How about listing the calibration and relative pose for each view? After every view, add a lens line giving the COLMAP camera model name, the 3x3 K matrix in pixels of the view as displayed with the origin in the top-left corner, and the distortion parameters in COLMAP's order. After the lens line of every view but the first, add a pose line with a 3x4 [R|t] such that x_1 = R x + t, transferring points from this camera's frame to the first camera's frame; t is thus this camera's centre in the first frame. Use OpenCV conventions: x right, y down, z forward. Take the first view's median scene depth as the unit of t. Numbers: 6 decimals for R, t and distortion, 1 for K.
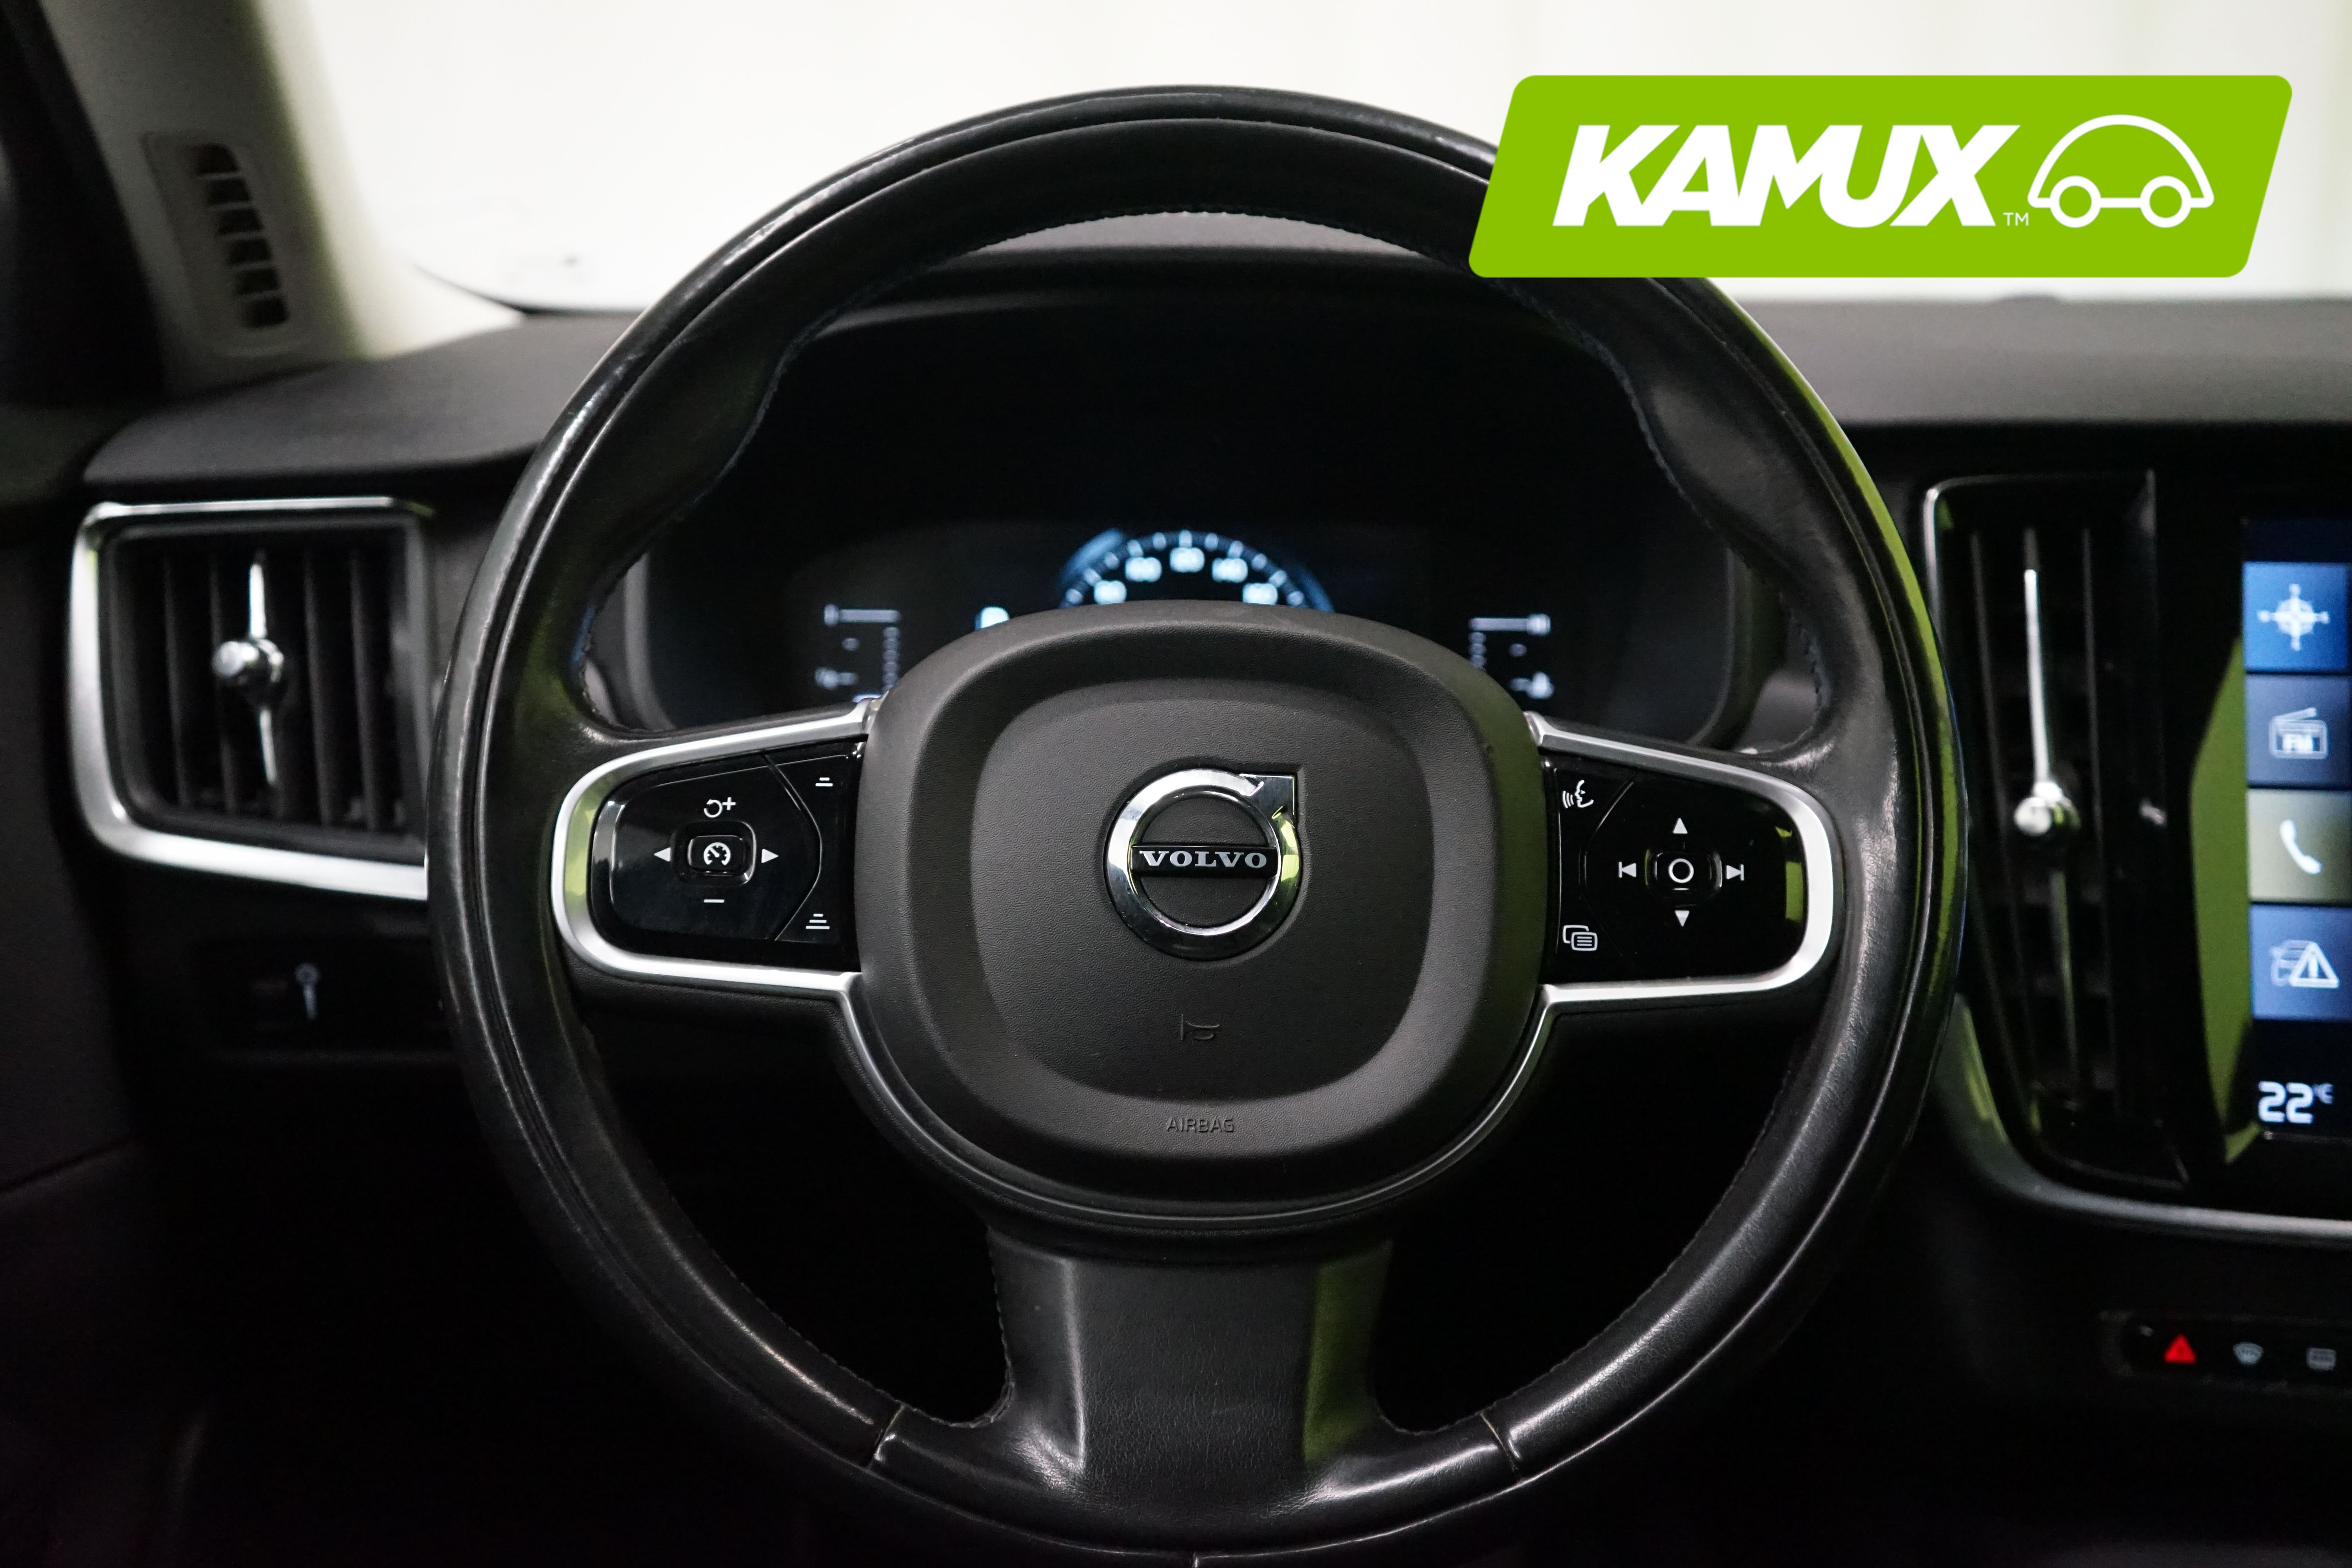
lens RADIAL K [[2428.2, 0, 1176.0], [0, 2428.2, 784.0], [0, 0, 1]] dist [0.005517, 0.004017]
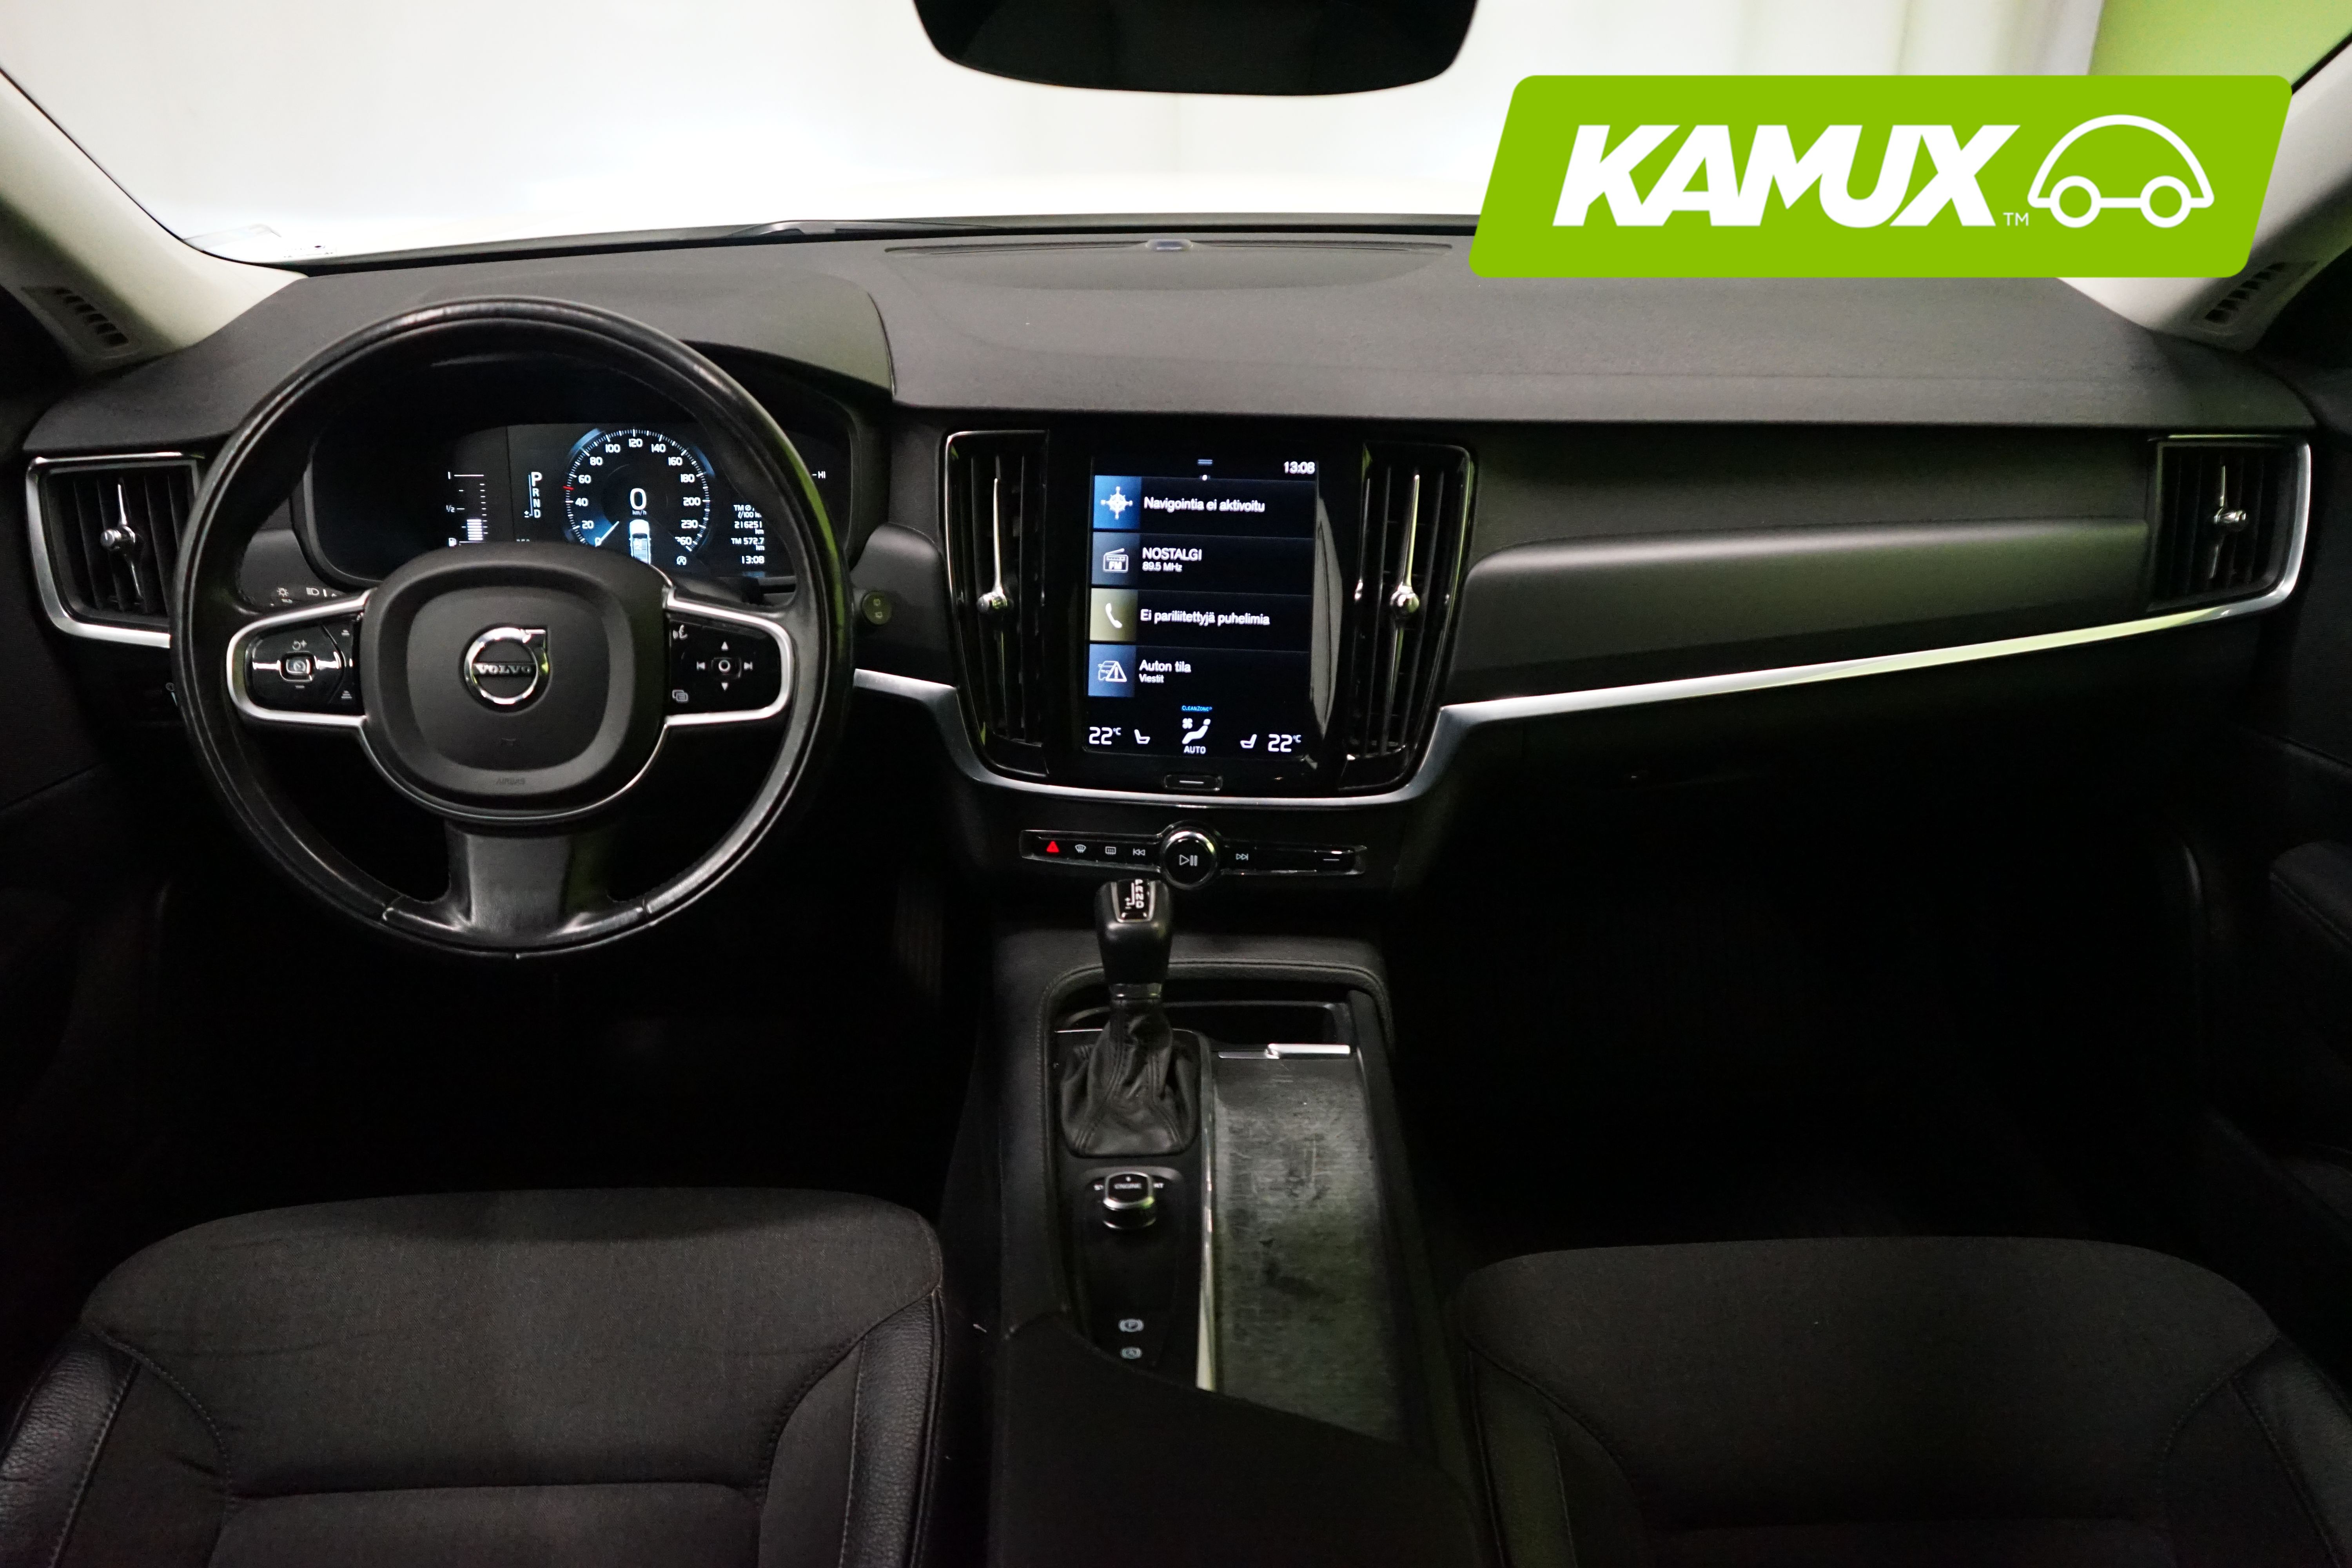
lens RADIAL K [[1841.3, 0, 1176.0], [0, 1841.3, 784.0], [0, 0, 1]] dist [-0.003084, -0.001978]
pose [[0.999646, -0.016356, 0.020974, 0.484739], [0.010632, 0.968547, 0.248602, -0.230985], [-0.024380, -0.248292, 0.968378, -0.588784]]
